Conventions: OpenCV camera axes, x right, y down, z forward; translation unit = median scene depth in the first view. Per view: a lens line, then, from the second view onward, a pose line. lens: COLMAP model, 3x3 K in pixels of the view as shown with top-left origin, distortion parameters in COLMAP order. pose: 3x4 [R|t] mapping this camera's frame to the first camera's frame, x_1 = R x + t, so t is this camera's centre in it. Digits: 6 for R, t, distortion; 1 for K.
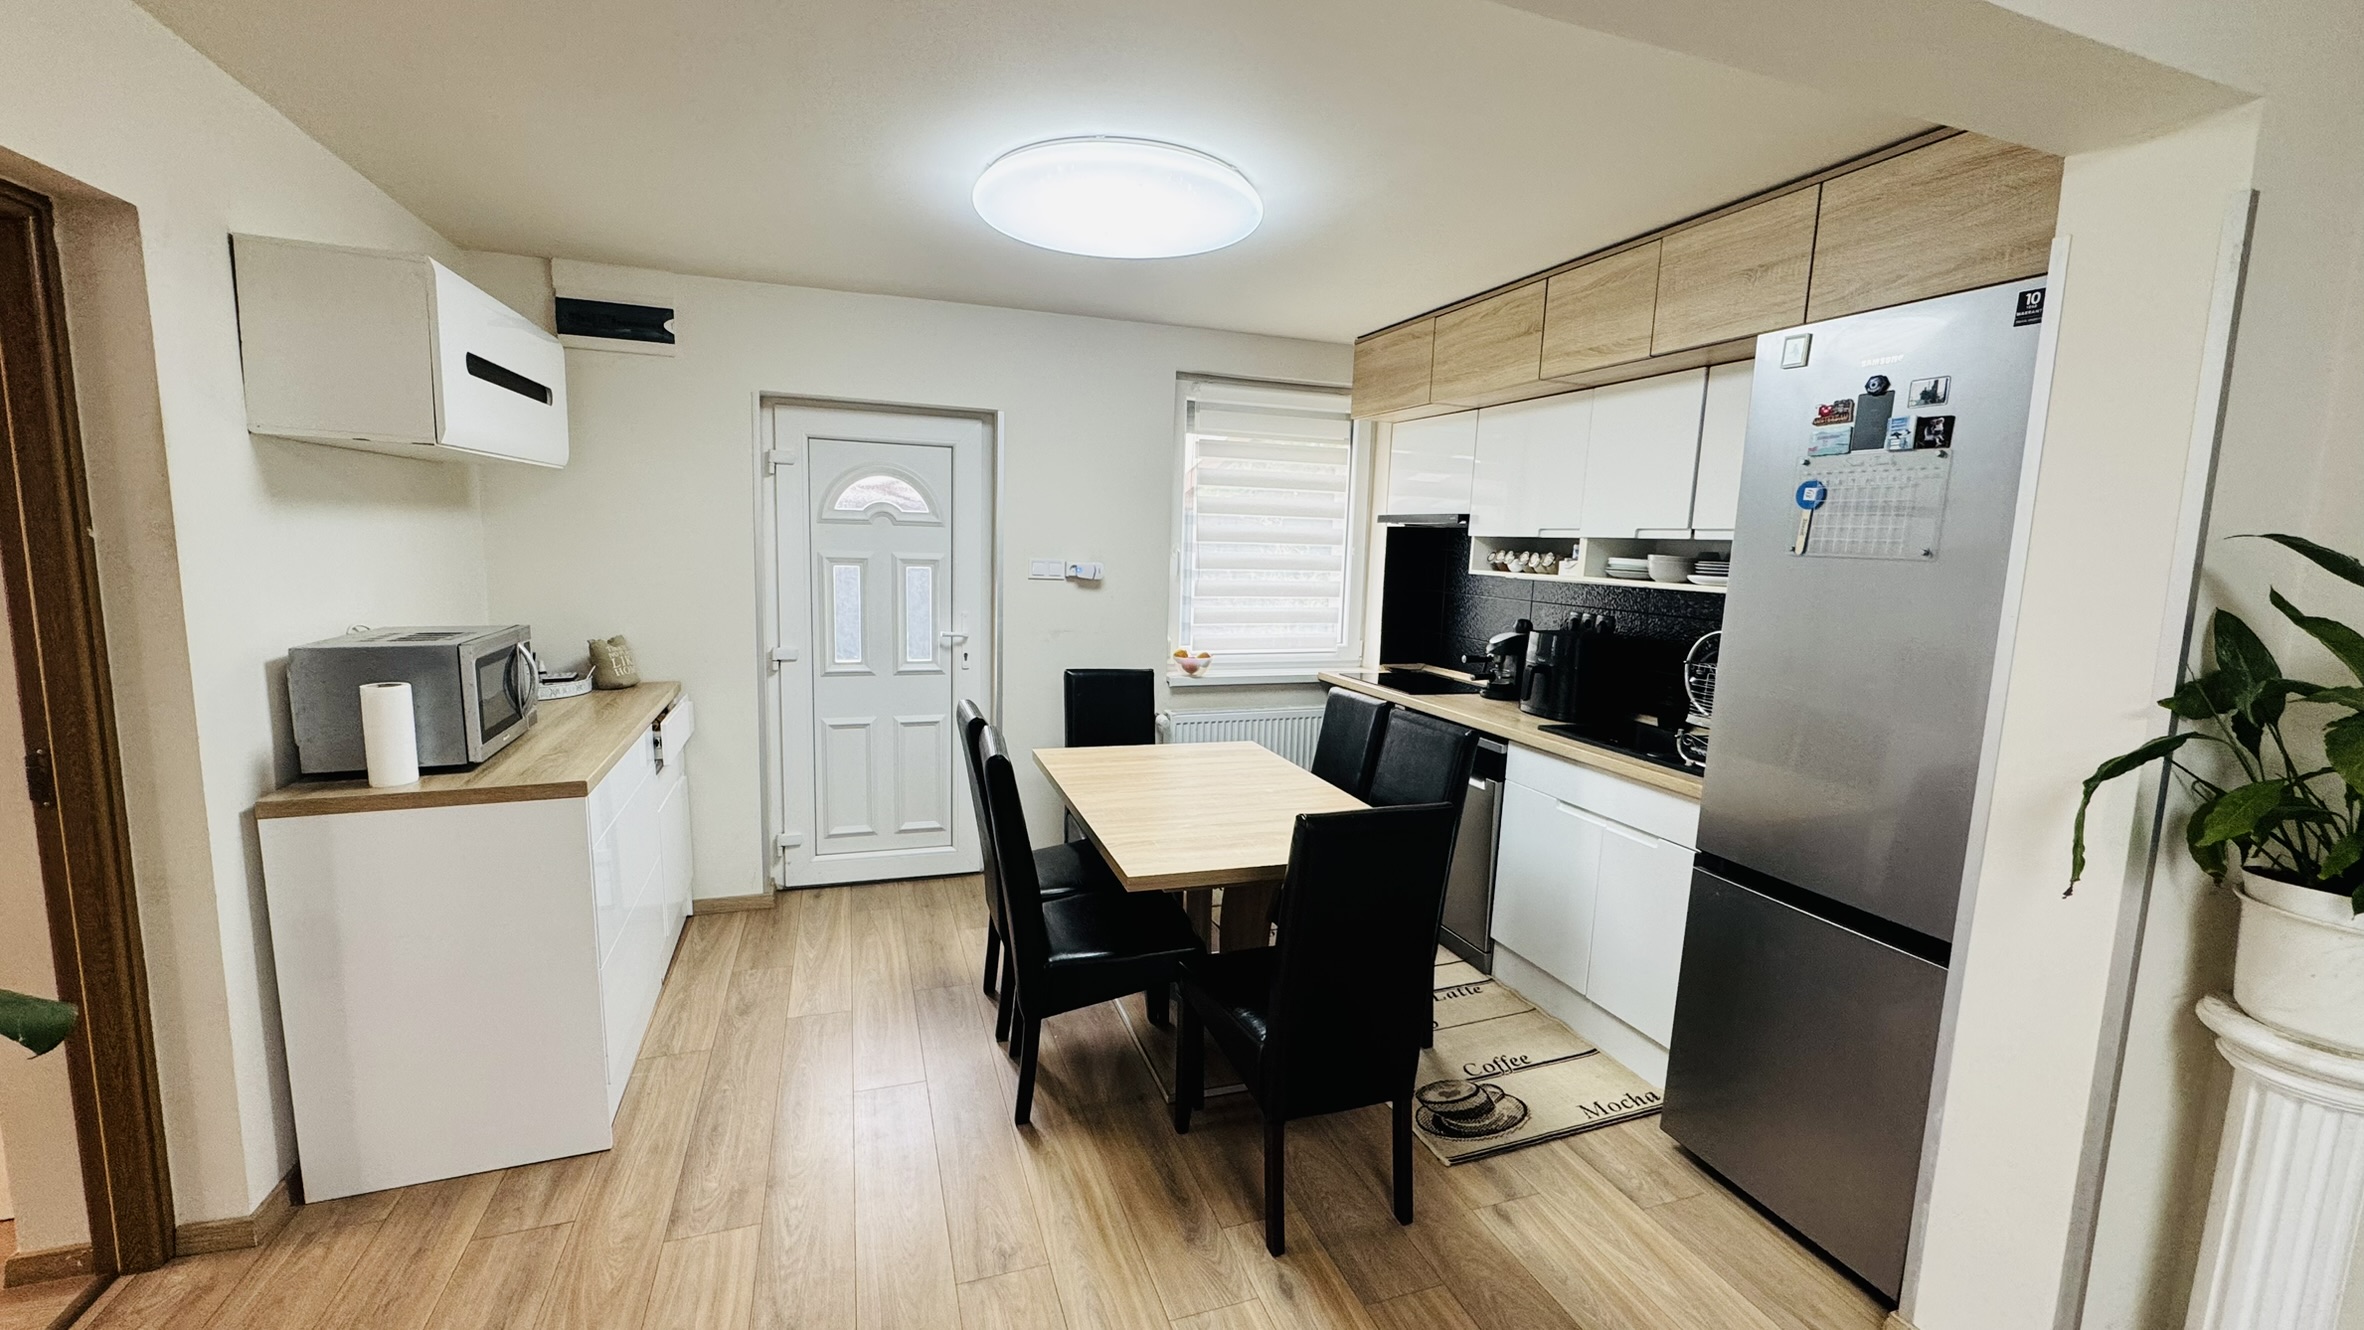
lens RADIAL K [[934.9, 0, 1179.7], [0, 934.9, 662.8], [0, 0, 1]] dist [0.000581, -0.000121]
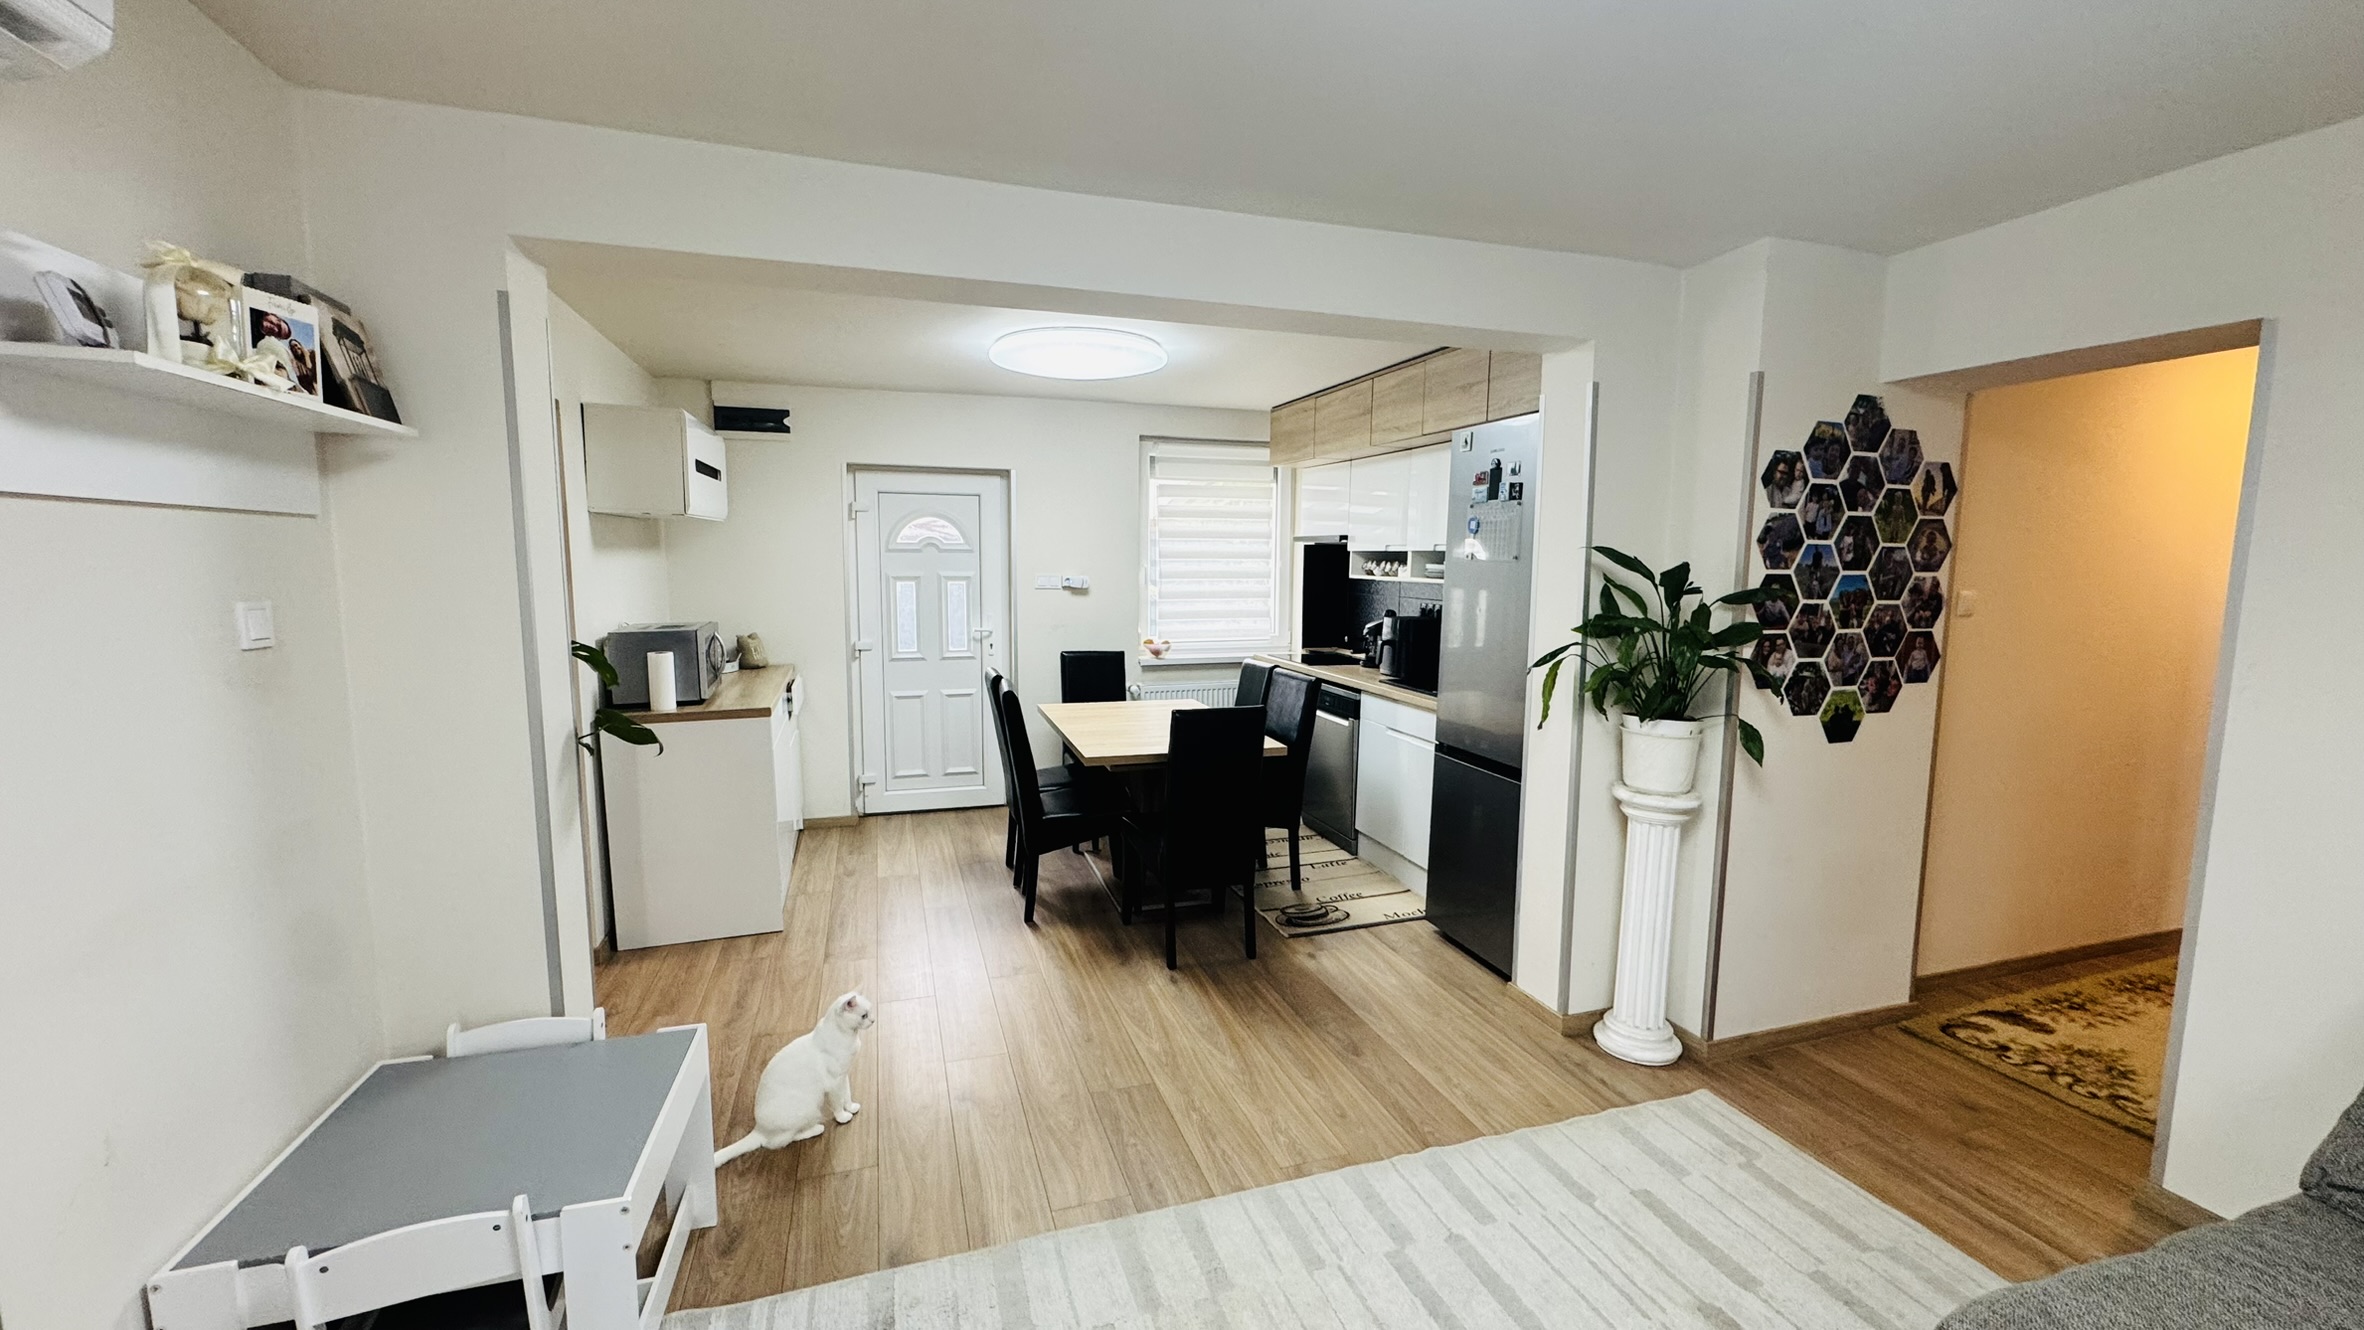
lens RADIAL K [[934.9, 0, 1178.6], [0, 934.9, 663.1], [0, 0, 1]] dist [0.000581, -0.000121]
pose [[0.999319, -0.019249, -0.031487, 0.131498], [0.018741, 0.999691, -0.016356, 0.067489], [0.031792, 0.015754, 0.999370, -0.537909]]
